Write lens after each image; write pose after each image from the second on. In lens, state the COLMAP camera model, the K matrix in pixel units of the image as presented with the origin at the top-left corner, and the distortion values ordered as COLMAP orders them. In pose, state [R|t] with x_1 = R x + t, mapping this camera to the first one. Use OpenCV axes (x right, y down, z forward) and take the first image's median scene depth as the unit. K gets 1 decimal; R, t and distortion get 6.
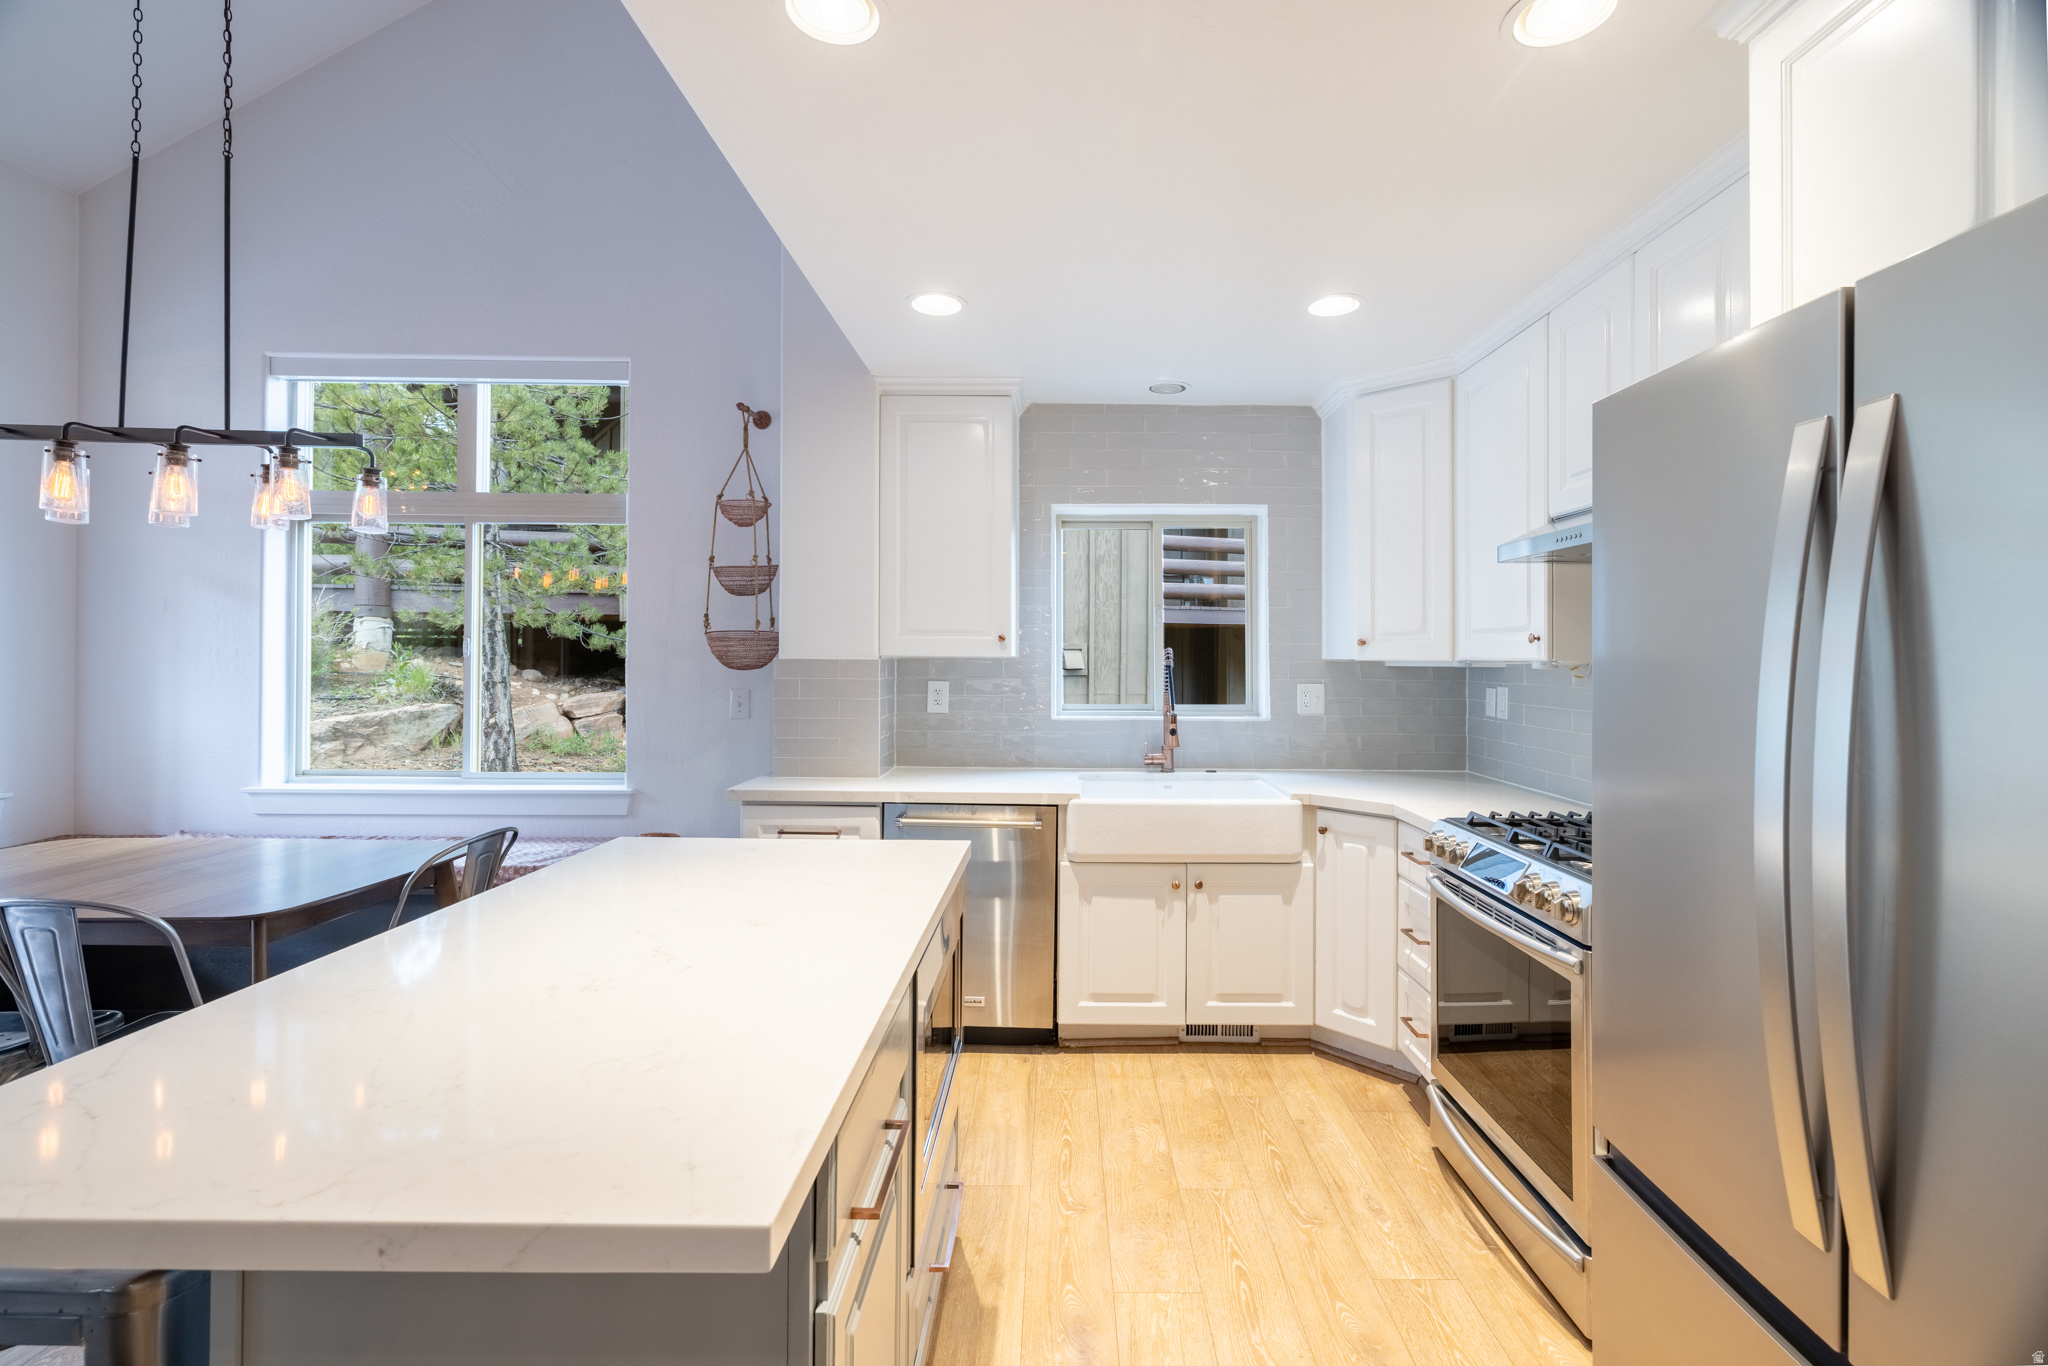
lens RADIAL K [[886.6, 0, 1019.1], [0, 886.6, 674.6], [0, 0, 1]] dist [0.006658, -0.000577]
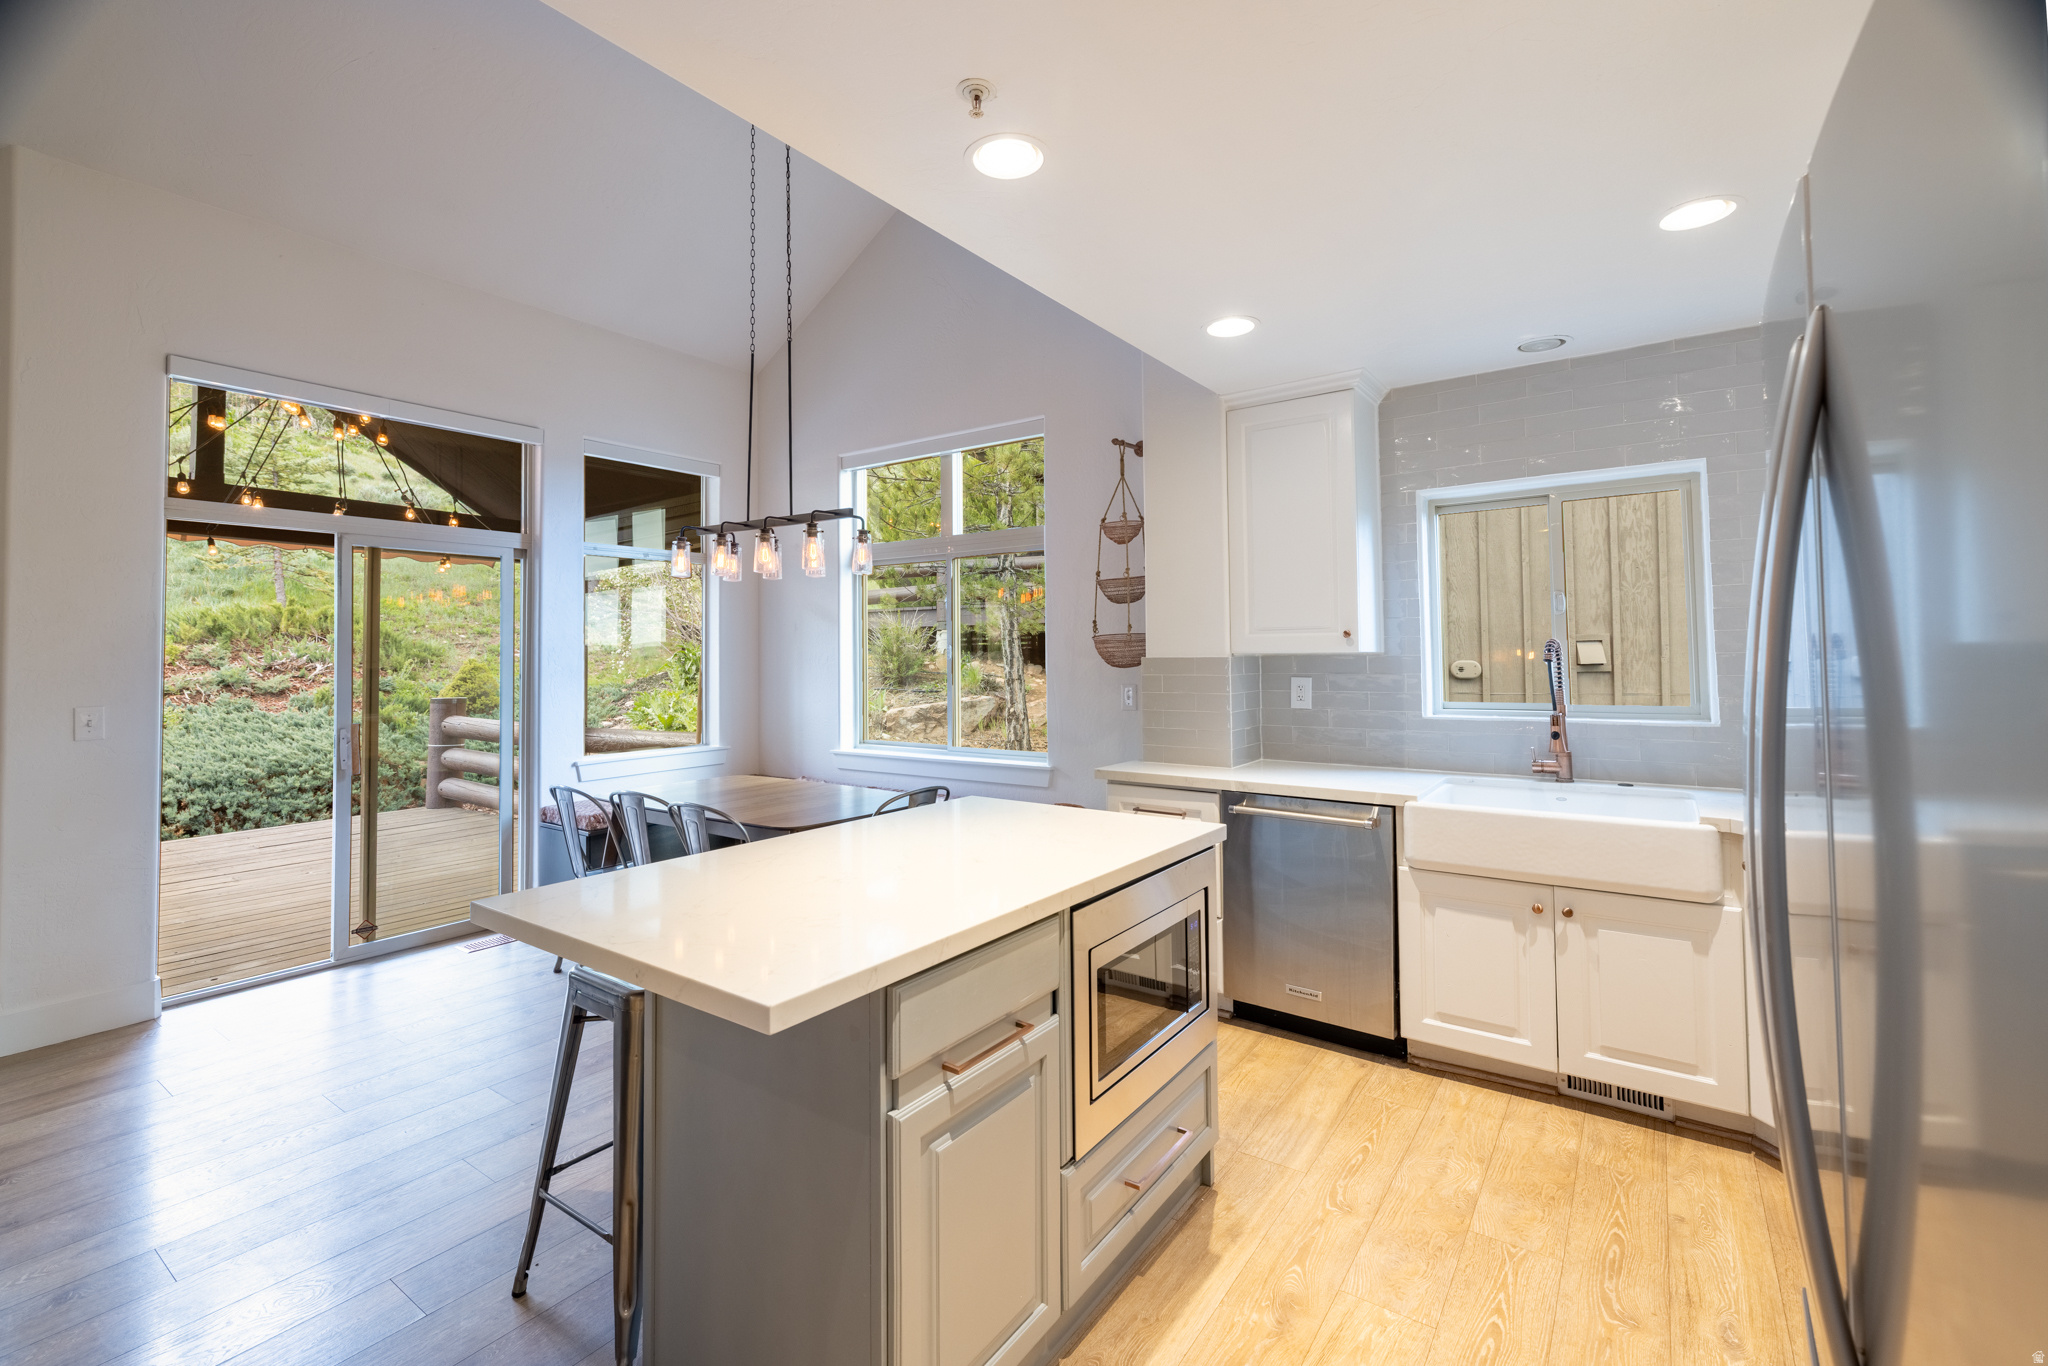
lens RADIAL K [[886.6, 0, 1023.1], [0, 886.6, 660.8], [0, 0, 1]] dist [0.006658, -0.000577]
pose [[0.813019, -0.011838, -0.582117, 0.261196], [0.003809, 0.999880, -0.015014, 0.002663], [0.582225, 0.009990, 0.812966, -0.014788]]
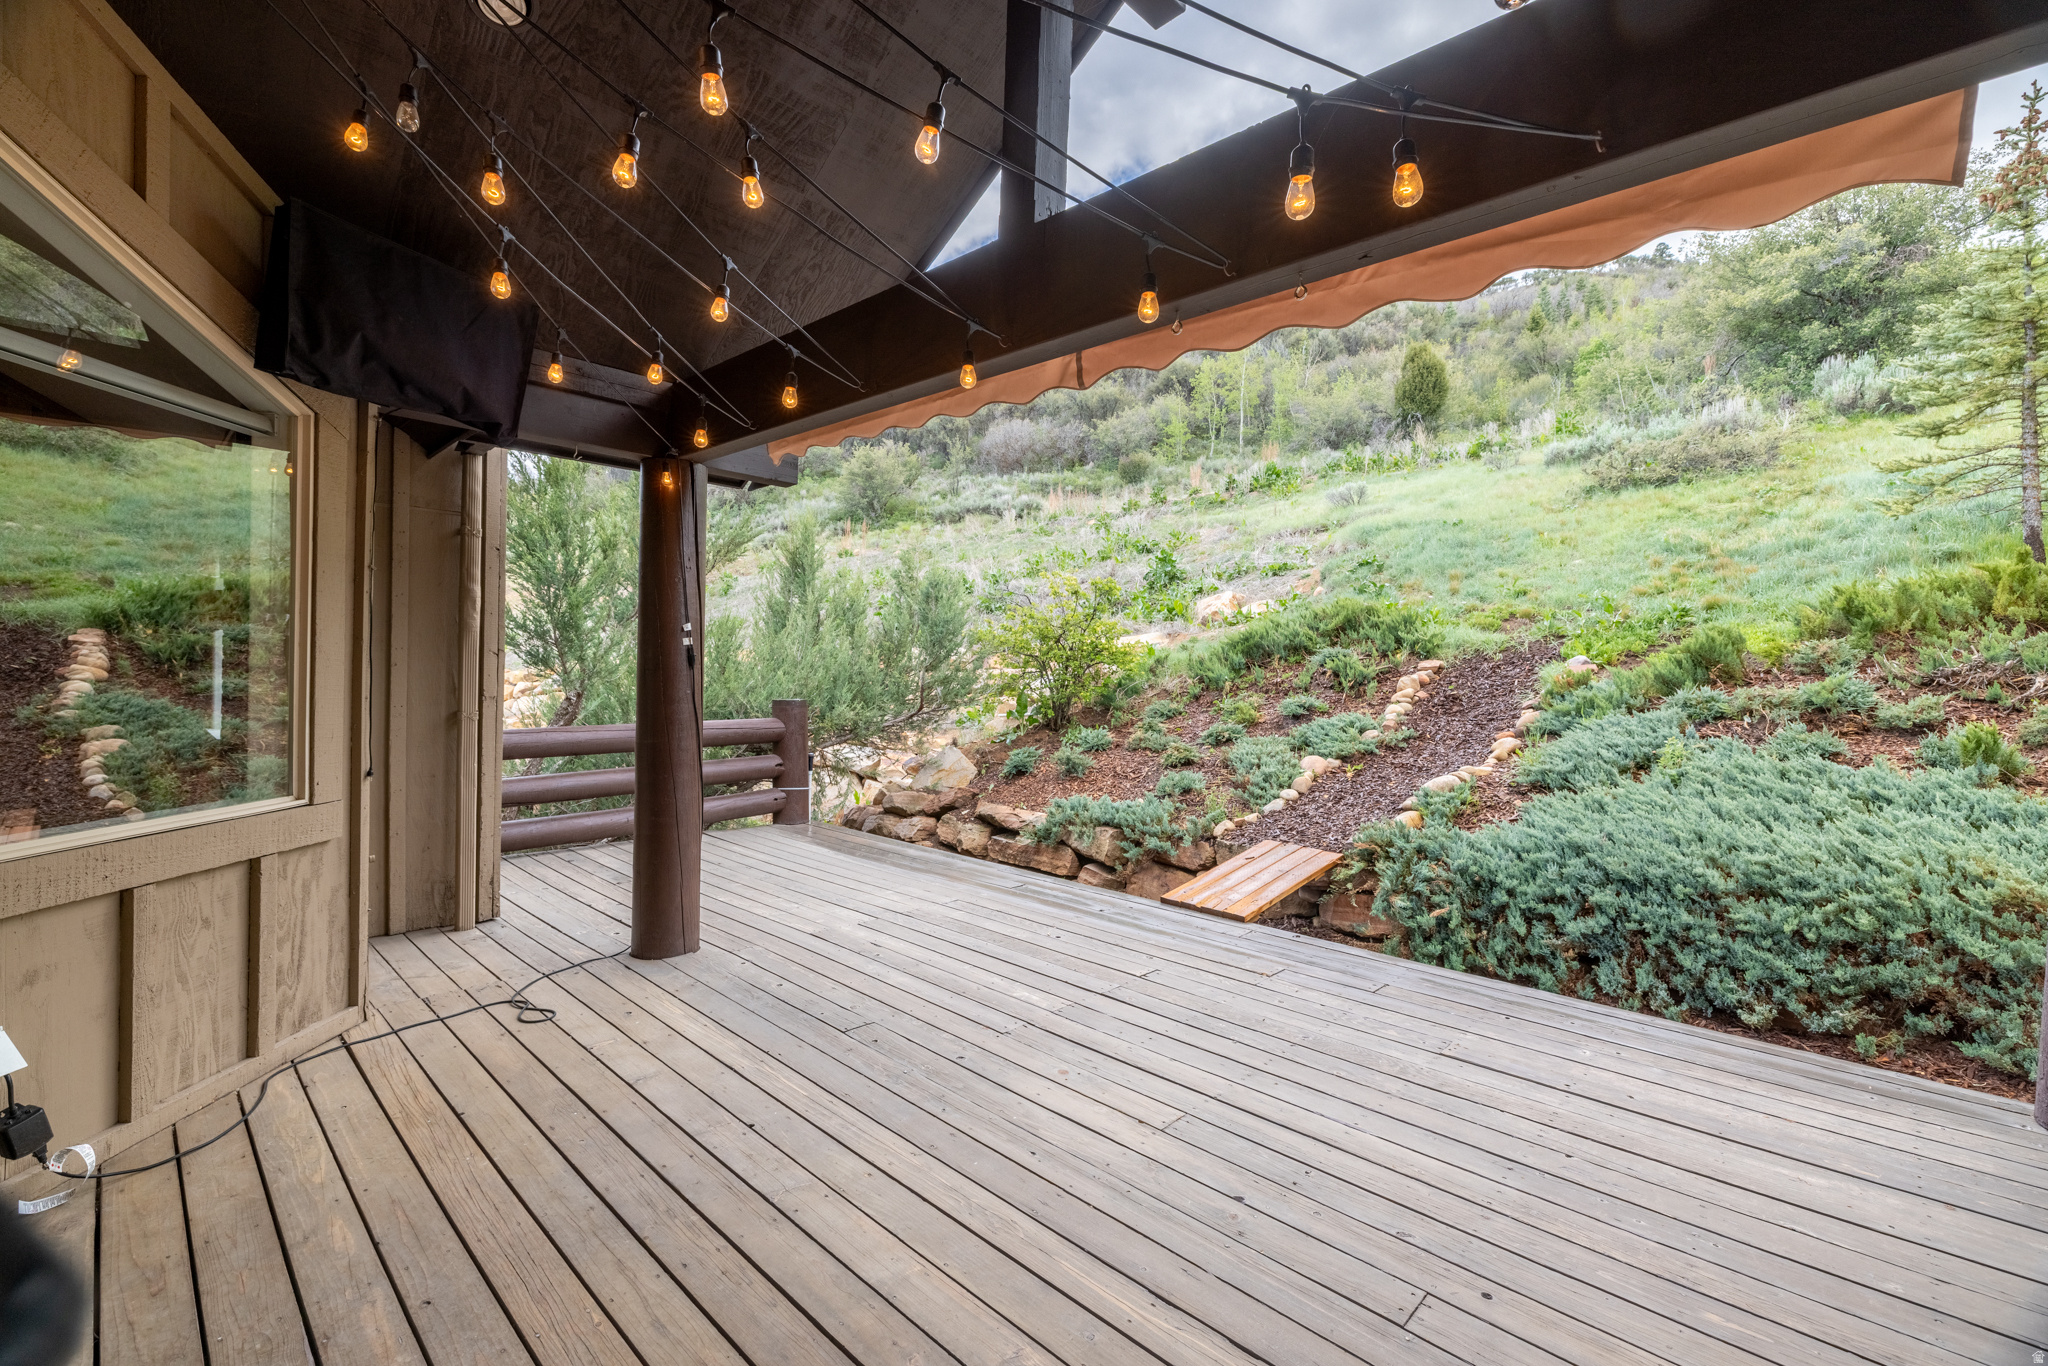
lens RADIAL K [[886.6, 0, 1036.5], [0, 886.6, 683.0], [0, 0, 1]] dist [0.006658, -0.000577]
pose [[-0.695827, -0.013416, -0.718084, -1.599500], [-0.040532, 0.998966, 0.020611, 0.005558], [0.717065, 0.043447, -0.695651, 1.076699]]
